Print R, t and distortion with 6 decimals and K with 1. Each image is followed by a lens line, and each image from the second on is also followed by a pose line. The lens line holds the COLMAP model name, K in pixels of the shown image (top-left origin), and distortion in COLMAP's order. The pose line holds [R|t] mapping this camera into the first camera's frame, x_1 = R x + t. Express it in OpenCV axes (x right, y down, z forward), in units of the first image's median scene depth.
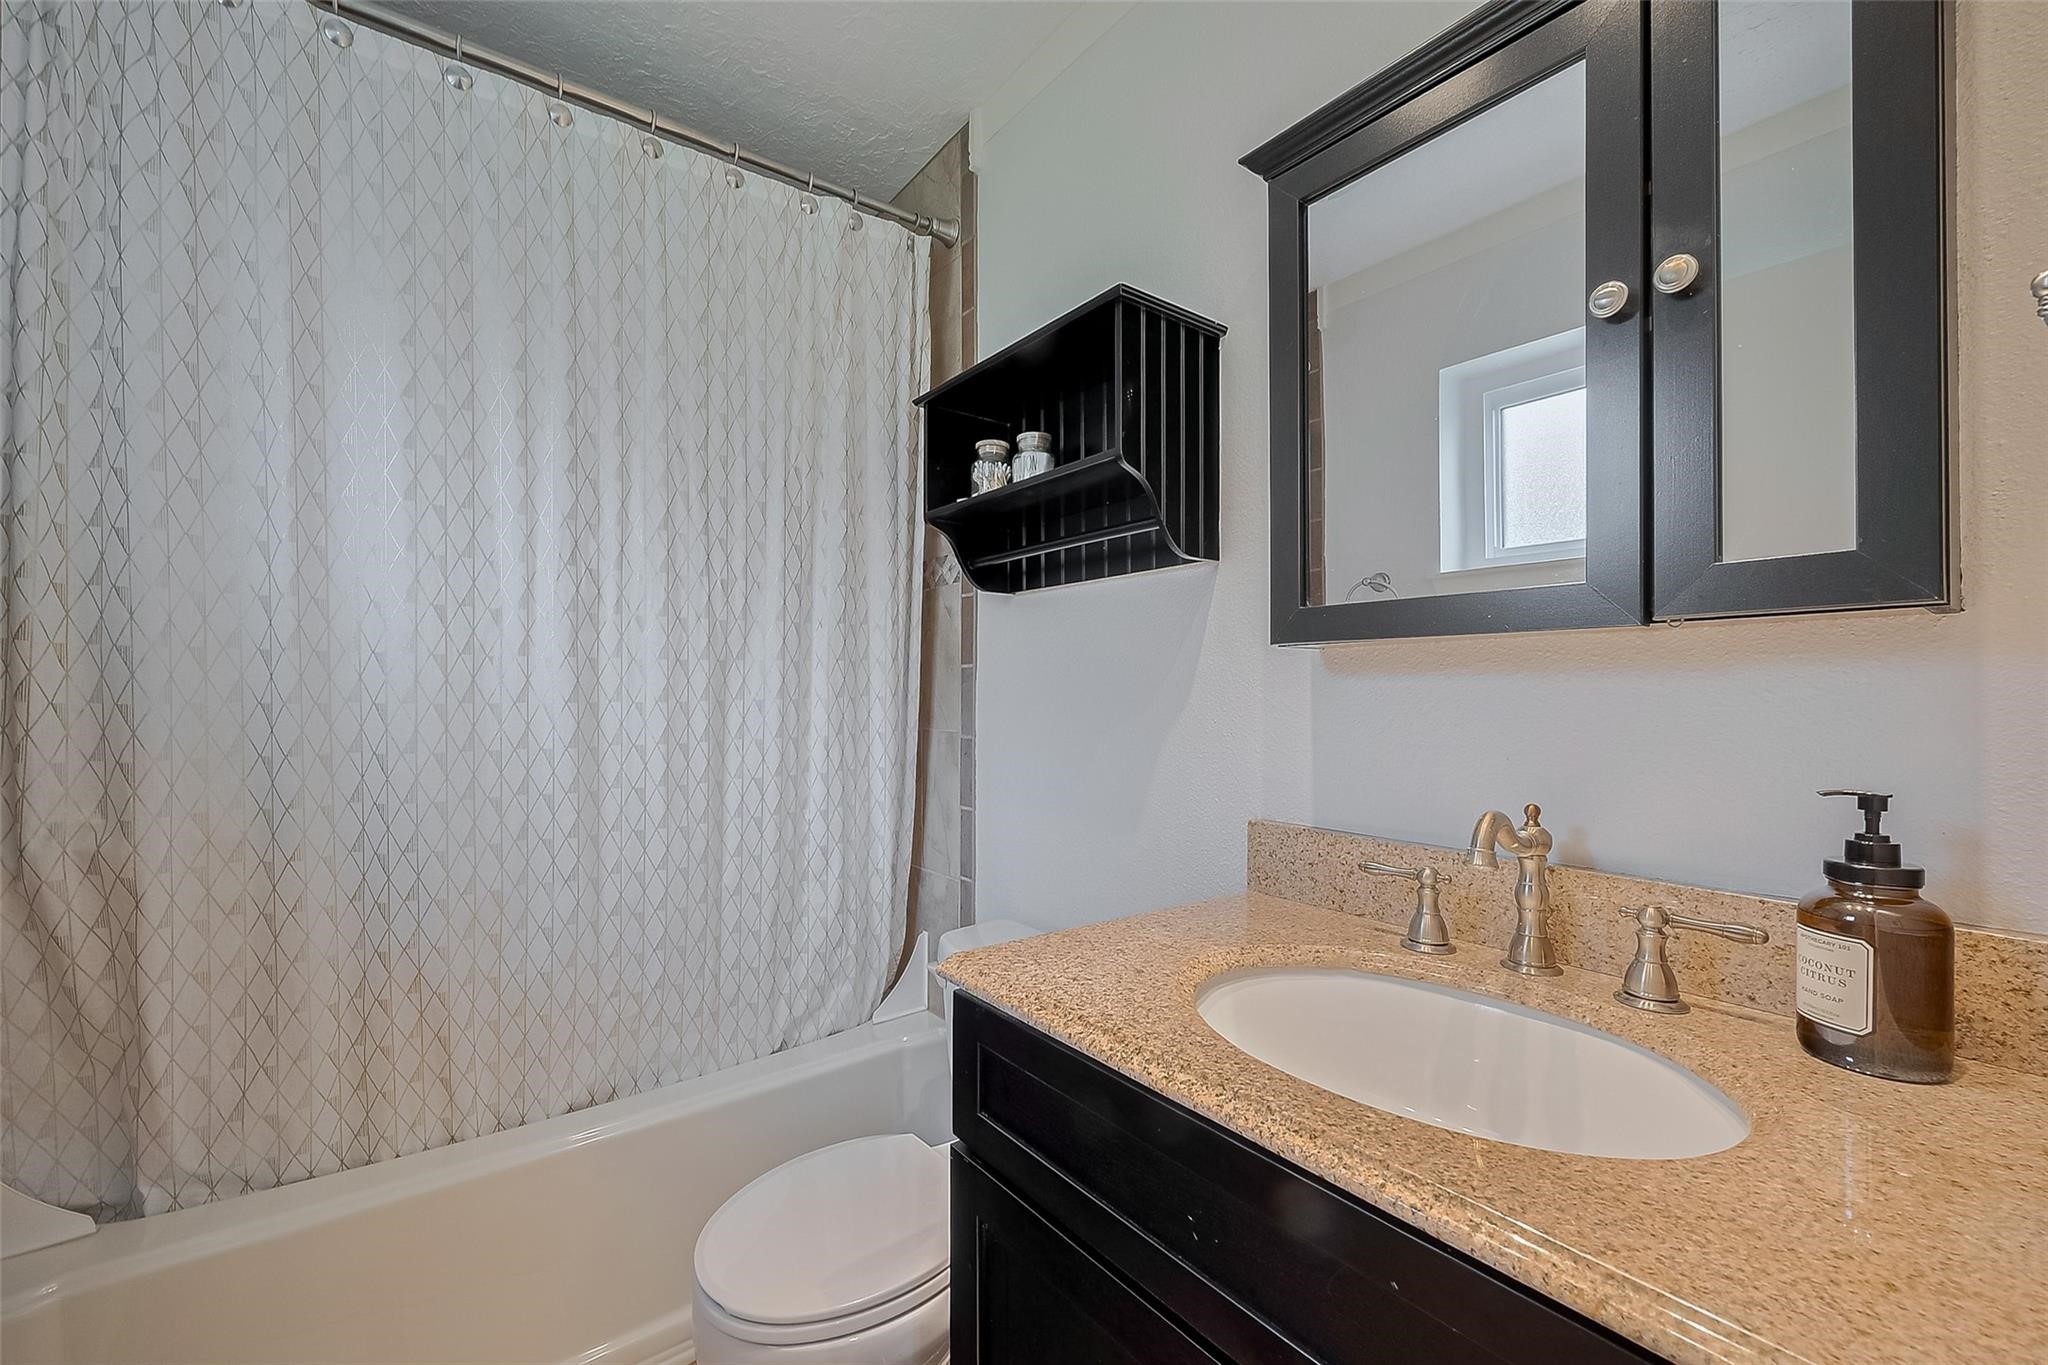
lens RADIAL K [[816.7, 0, 1003.6], [0, 816.7, 687.0], [0, 0, 1]] dist [-0.005733, 0.002181]
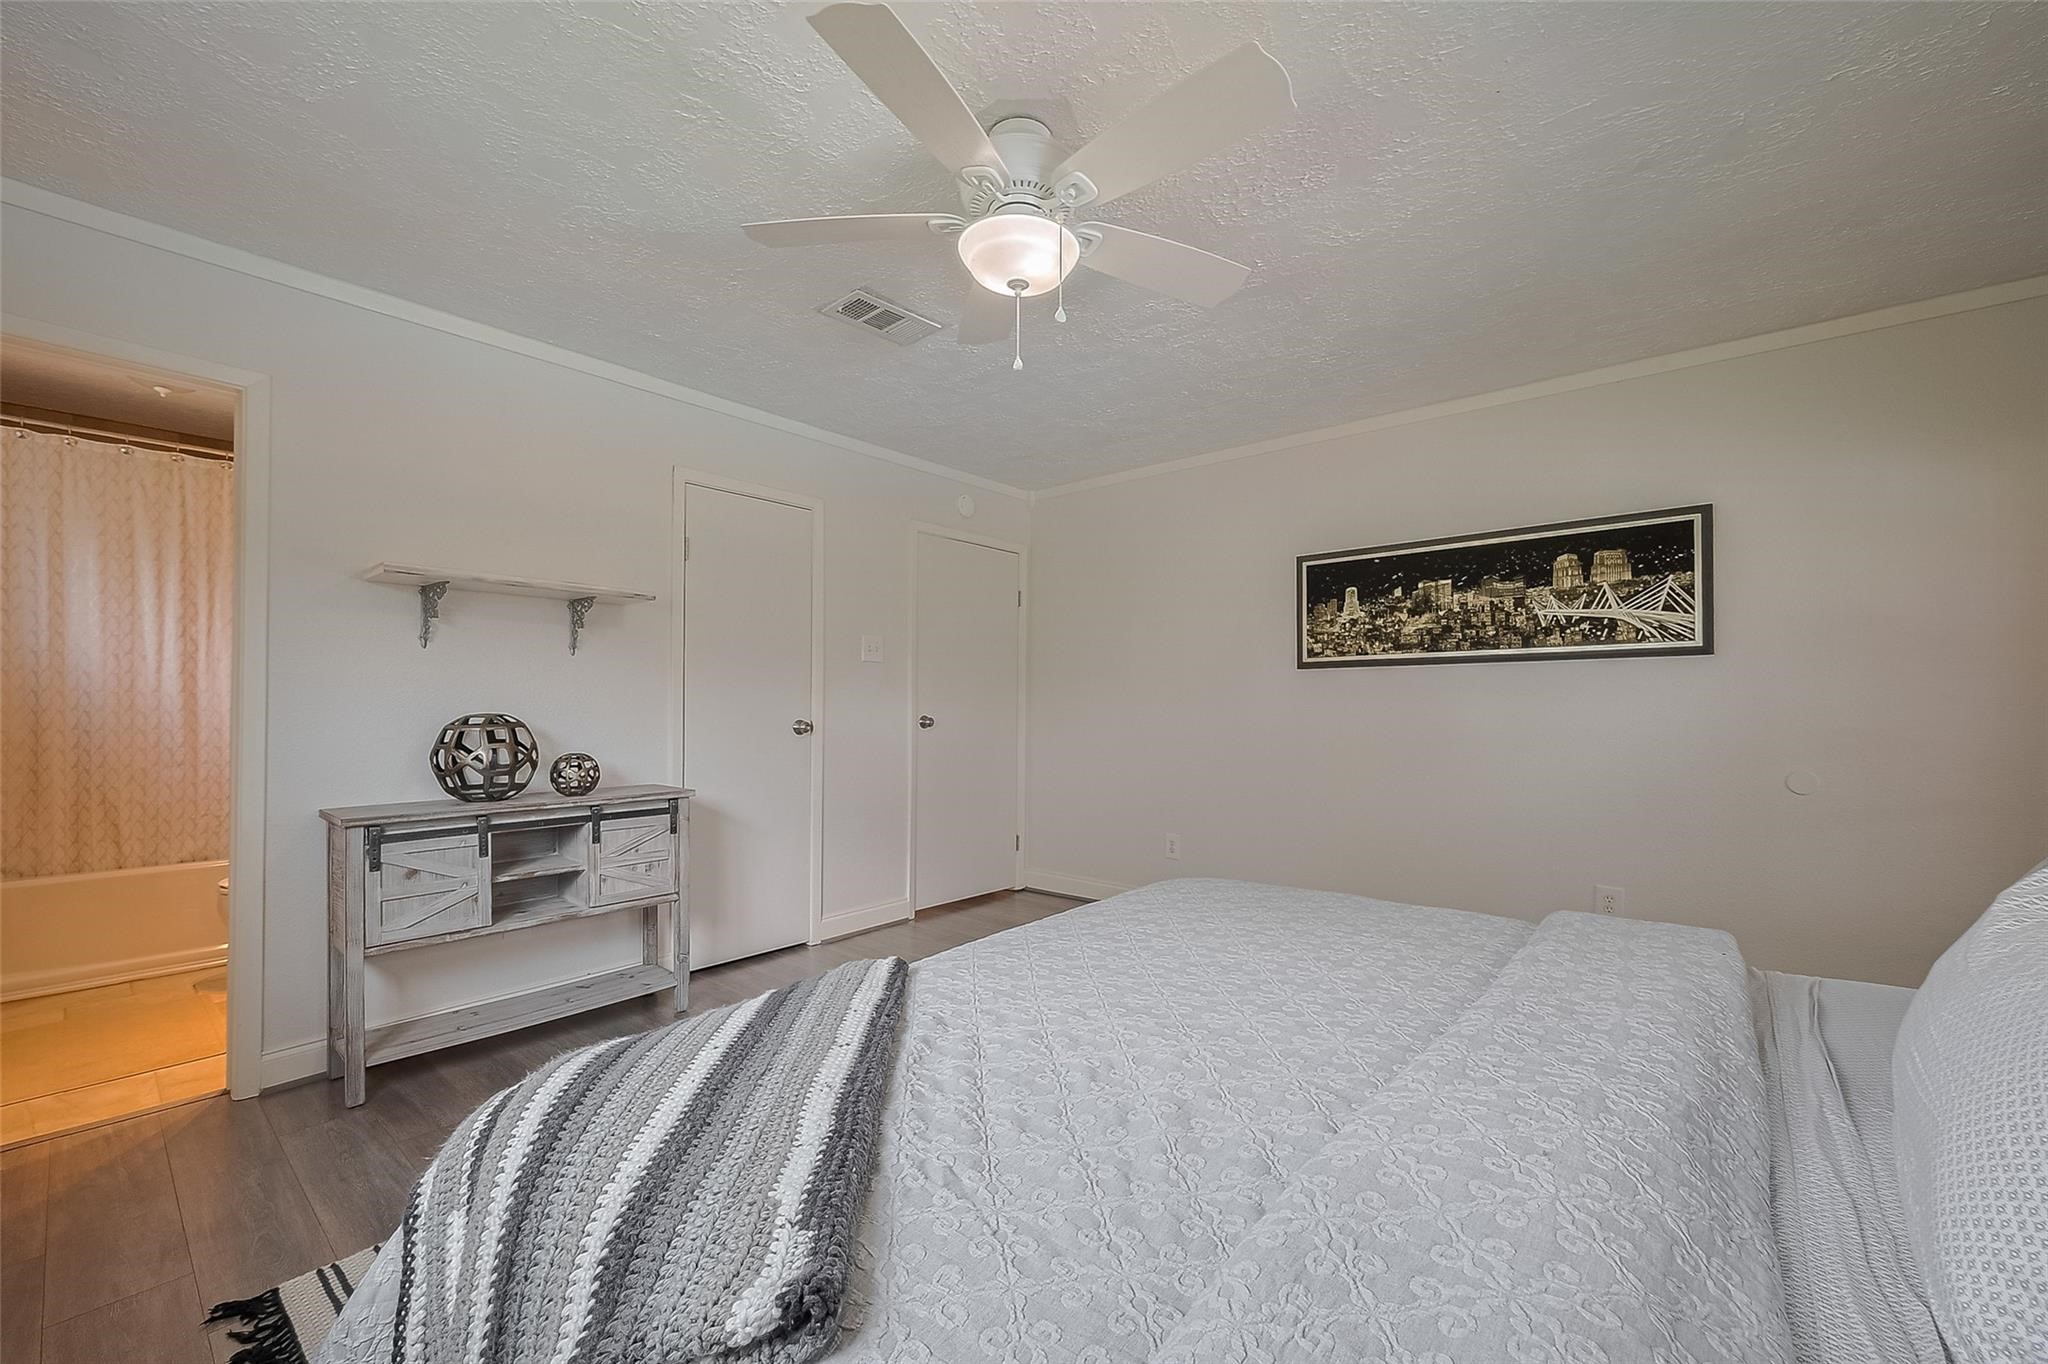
lens RADIAL K [[816.7, 0, 1037.9], [0, 816.7, 696.5], [0, 0, 1]] dist [-0.005733, 0.002181]
pose [[0.972838, 0.006666, 0.231392, 1.491047], [-0.005685, 0.999972, -0.004907, 0.029607], [-0.231418, 0.003458, 0.972848, -2.095273]]
